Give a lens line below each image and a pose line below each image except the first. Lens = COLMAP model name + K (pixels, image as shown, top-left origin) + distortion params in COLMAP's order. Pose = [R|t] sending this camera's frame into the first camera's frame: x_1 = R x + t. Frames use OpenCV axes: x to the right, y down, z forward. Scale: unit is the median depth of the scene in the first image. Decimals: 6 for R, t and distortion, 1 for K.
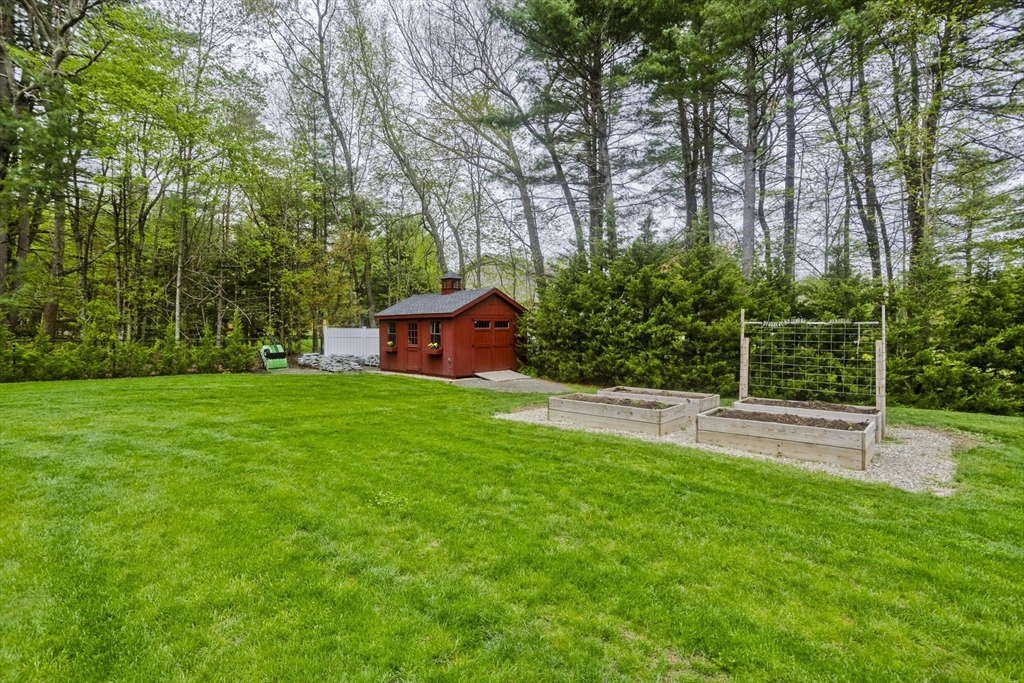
lens RADIAL K [[491.7, 0, 515.0], [0, 491.7, 336.3], [0, 0, 1]] dist [0.001560, 0.000786]
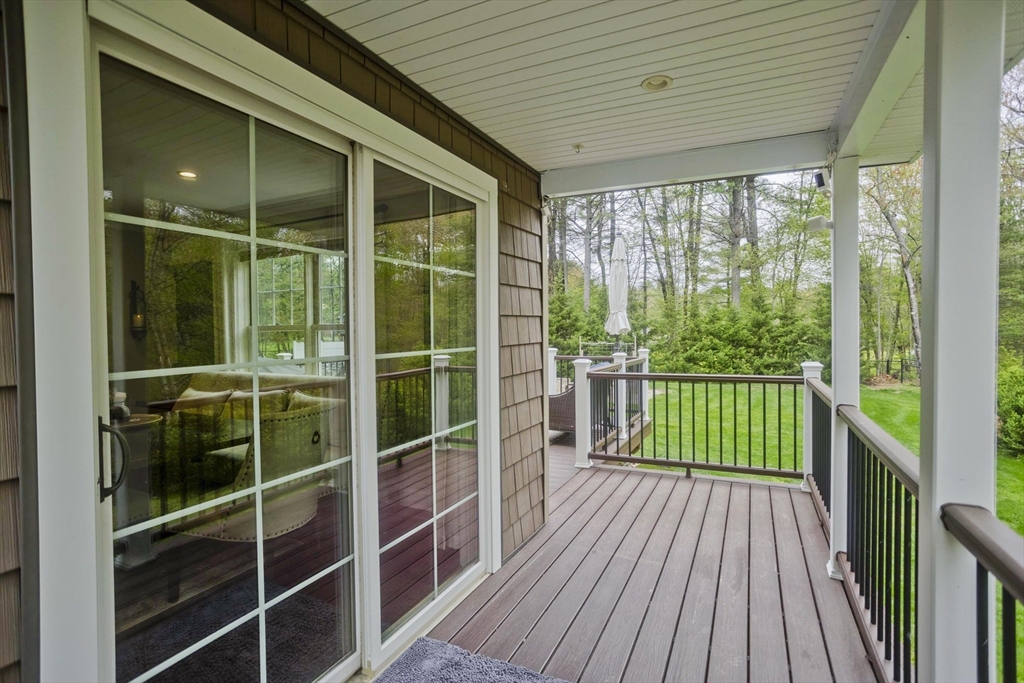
lens RADIAL K [[482.3, 0, 516.7], [0, 482.3, 324.8], [0, 0, 1]] dist [-0.001325, 0.000181]
pose [[0.962066, -0.002036, 0.272810, -0.203299], [0.008446, 0.999715, -0.022324, -0.035548], [-0.272687, 0.023781, 0.961809, -0.512921]]
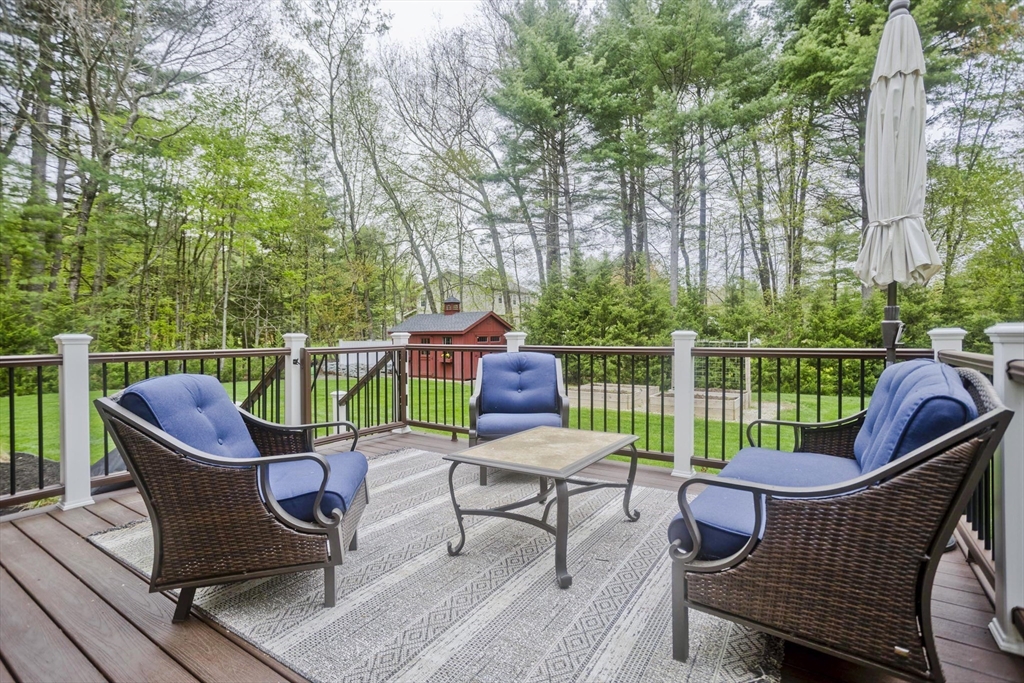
lens RADIAL K [[491.7, 0, 515.0], [0, 491.7, 336.3], [0, 0, 1]] dist [0.001560, 0.000786]
pose [[0.991172, -0.005476, 0.132468, -0.156252], [0.006728, 0.999937, -0.009009, -0.019549], [-0.132410, 0.009821, 0.991146, -0.314714]]
